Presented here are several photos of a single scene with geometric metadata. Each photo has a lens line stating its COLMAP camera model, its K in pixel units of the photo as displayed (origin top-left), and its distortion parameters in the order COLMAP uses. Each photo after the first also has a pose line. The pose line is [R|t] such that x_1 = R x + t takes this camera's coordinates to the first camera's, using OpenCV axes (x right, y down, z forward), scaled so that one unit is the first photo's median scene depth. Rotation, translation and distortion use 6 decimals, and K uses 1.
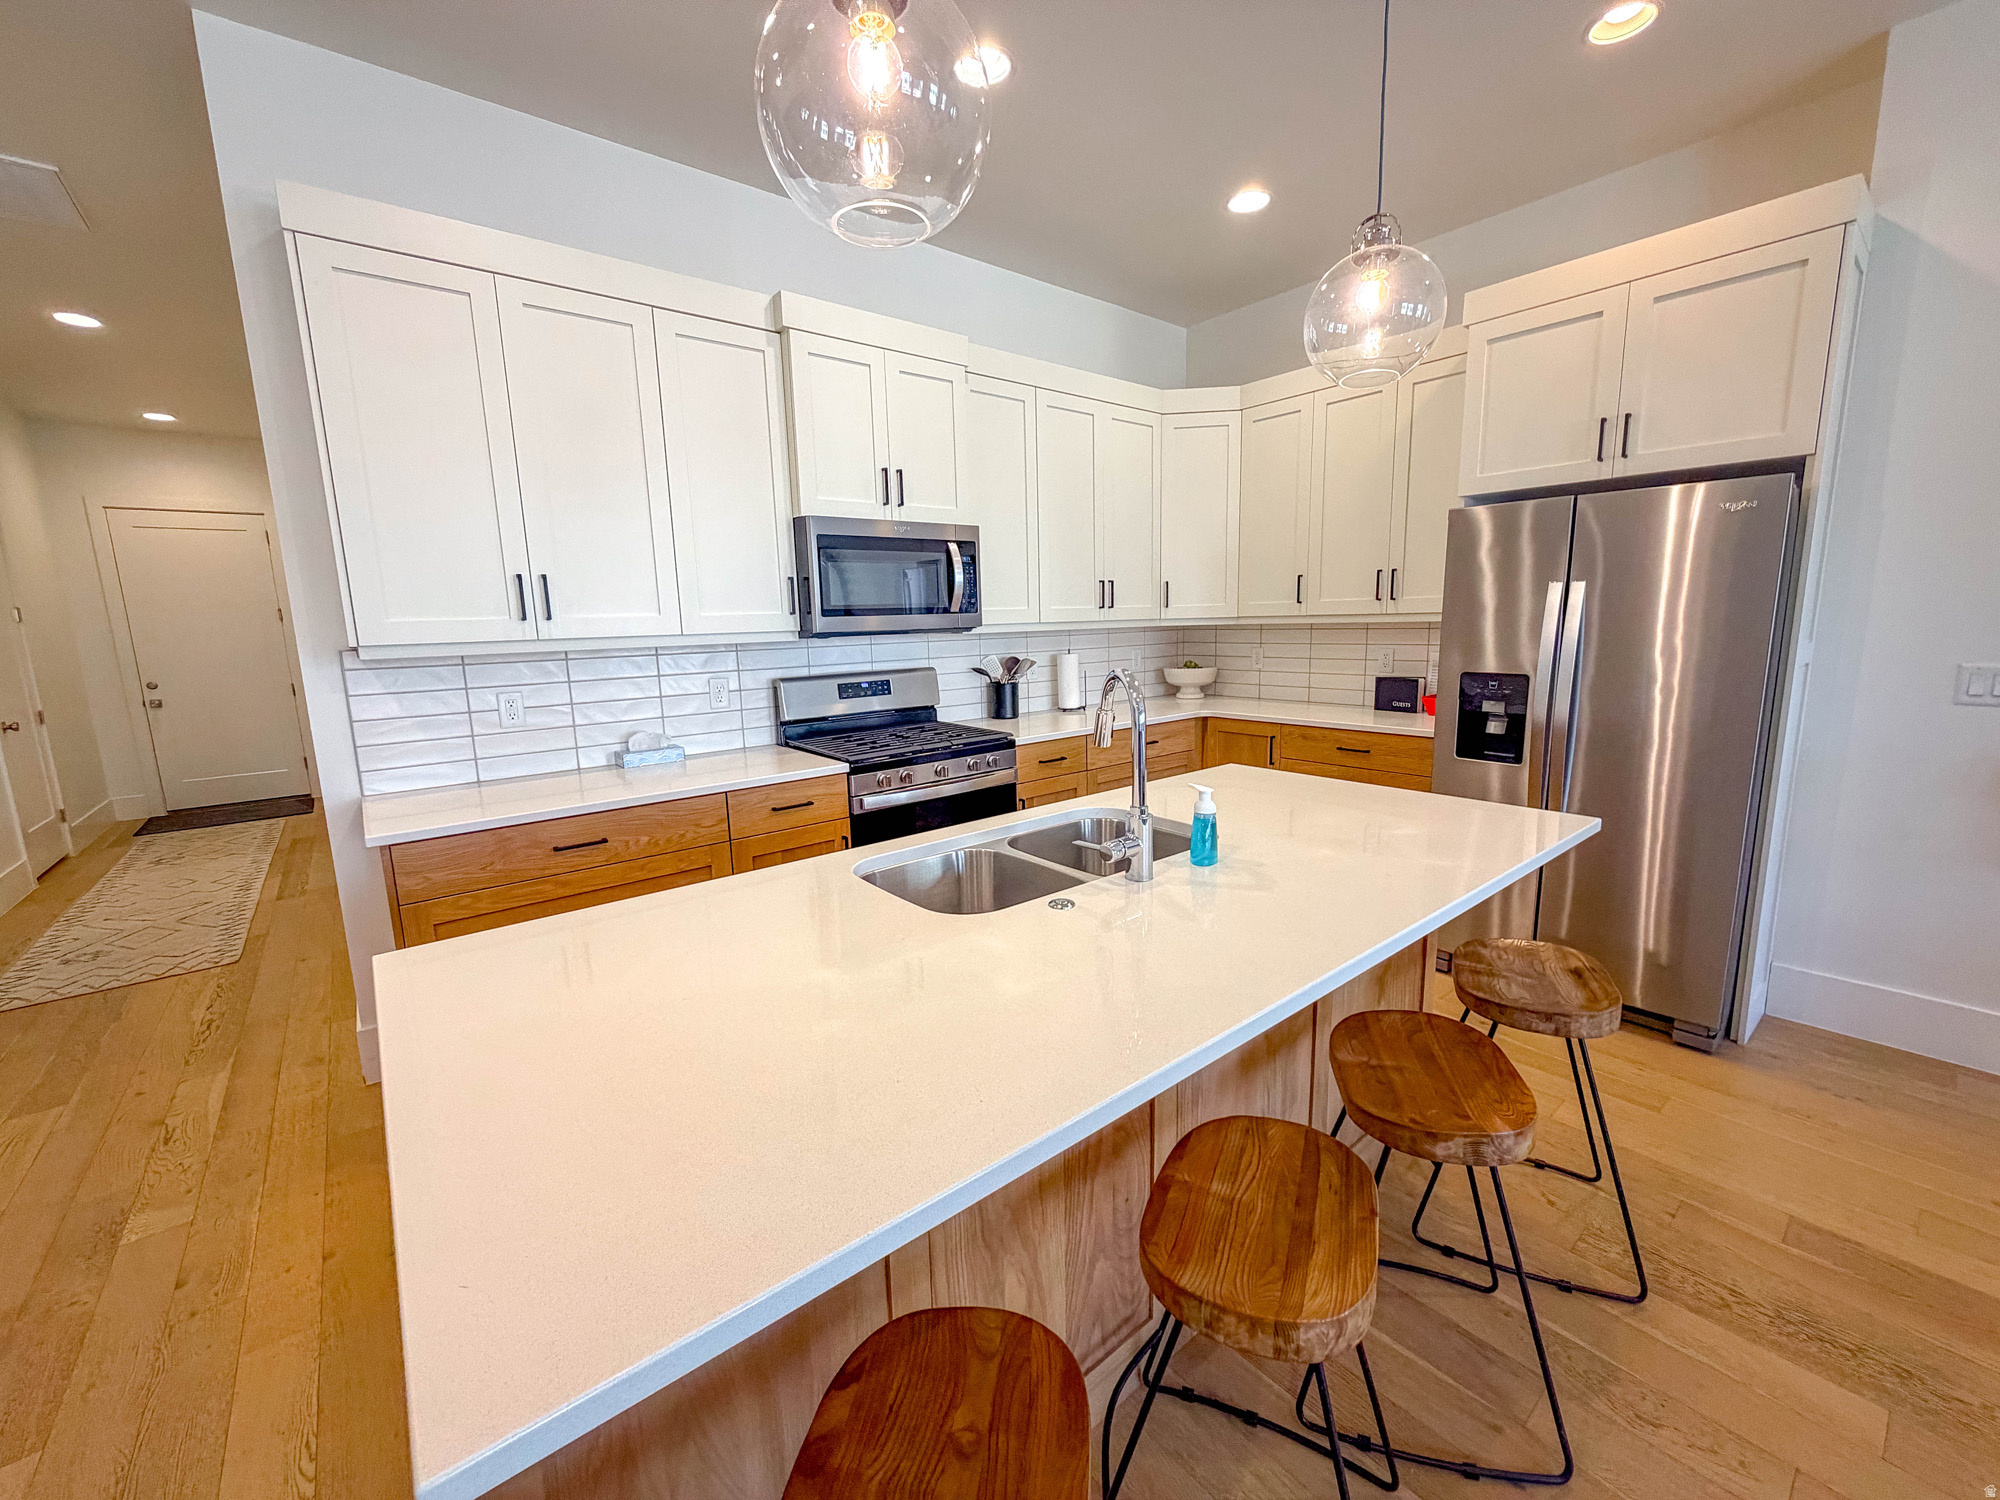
lens RADIAL K [[802.1, 0, 1004.8], [0, 802.1, 747.3], [0, 0, 1]] dist [0.000745, -0.000093]
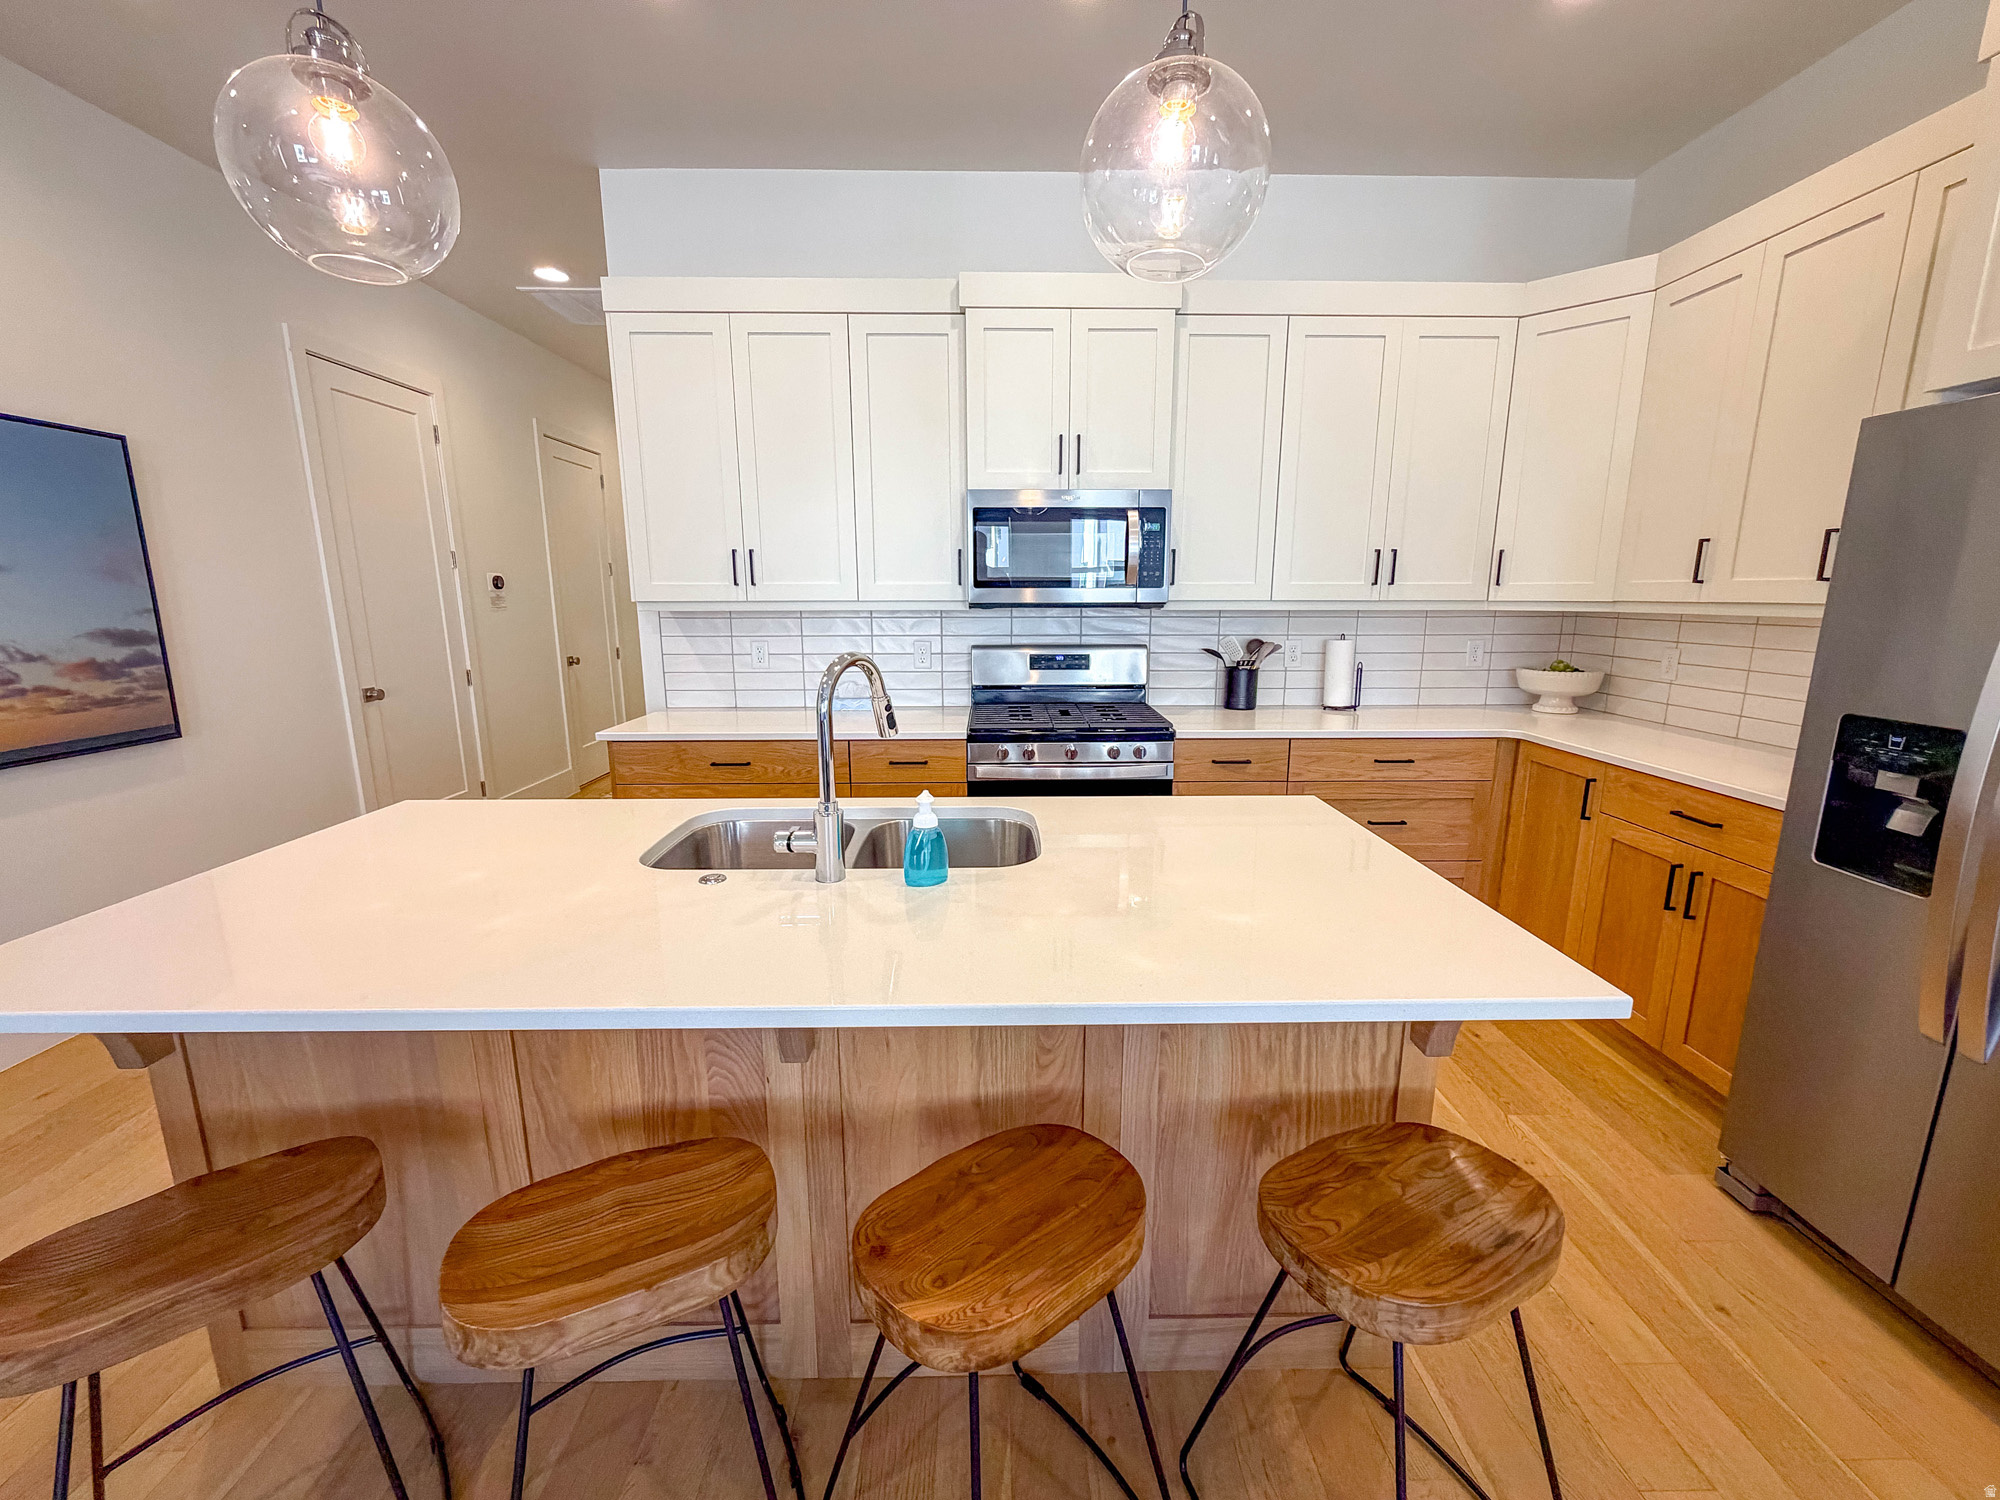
lens RADIAL K [[802.1, 0, 1004.8], [0, 802.1, 747.3], [0, 0, 1]] dist [0.000745, -0.000093]
pose [[0.783680, 0.142598, -0.604575, 0.381120], [-0.119327, 0.989726, 0.078765, -0.037429], [0.609596, 0.010416, 0.792644, 0.169321]]
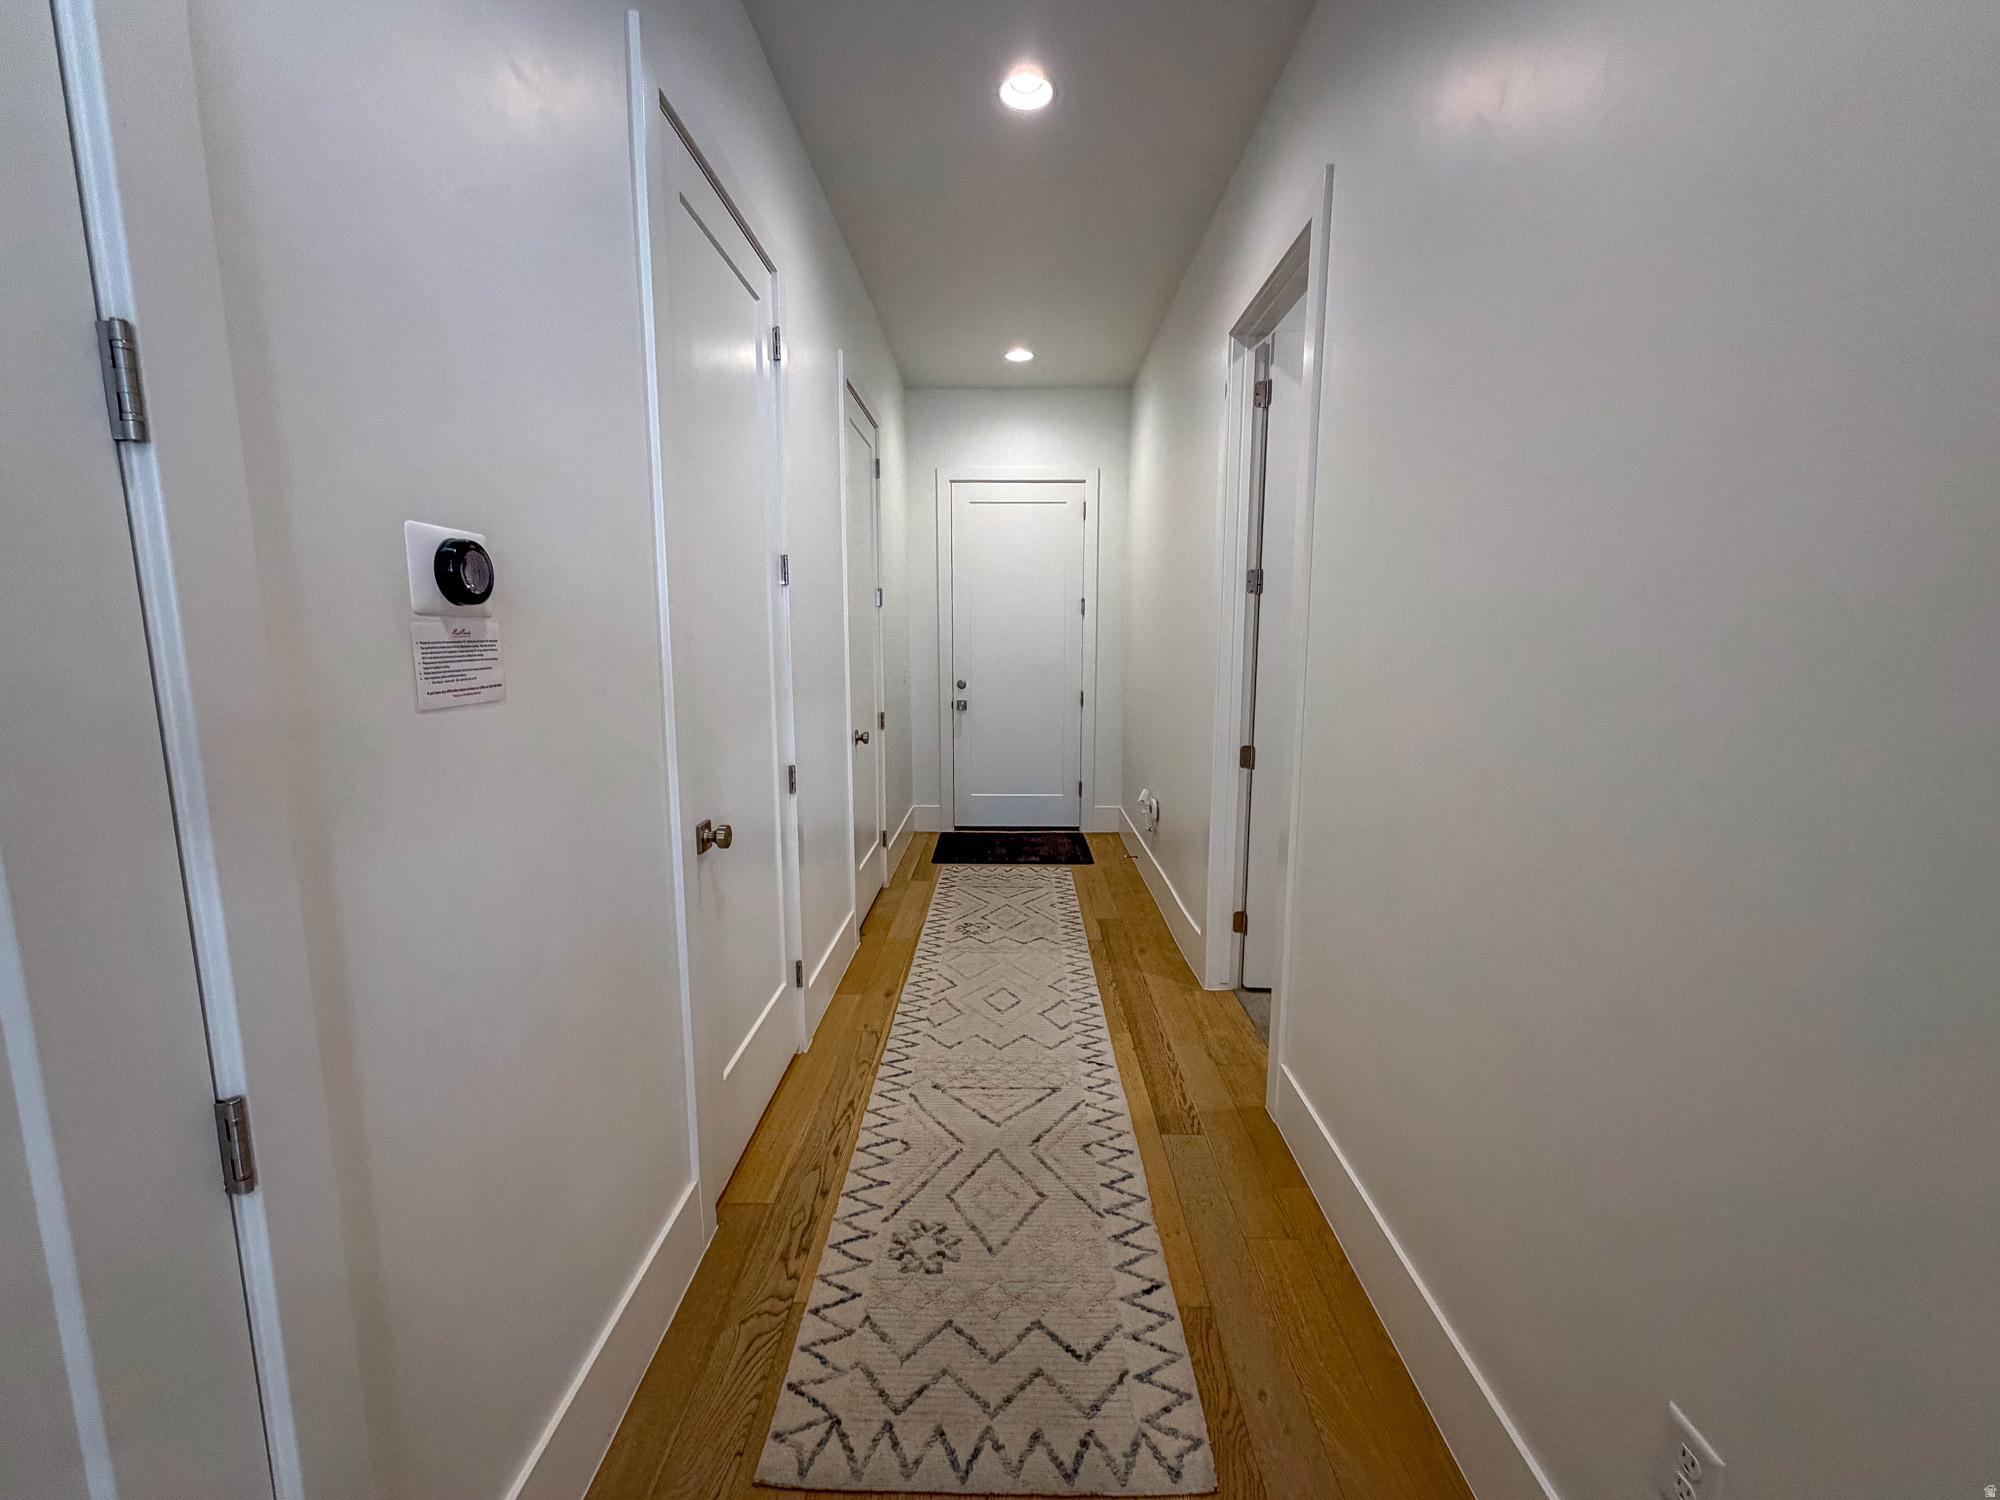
lens RADIAL K [[802.1, 0, 1004.8], [0, 802.1, 747.3], [0, 0, 1]] dist [0.000745, -0.000093]
pose [[0.769980, 0.116900, -0.627268, -0.838267], [-0.124149, 0.991734, 0.032429, -0.077024], [0.625874, 0.052905, 0.778128, 0.628738]]
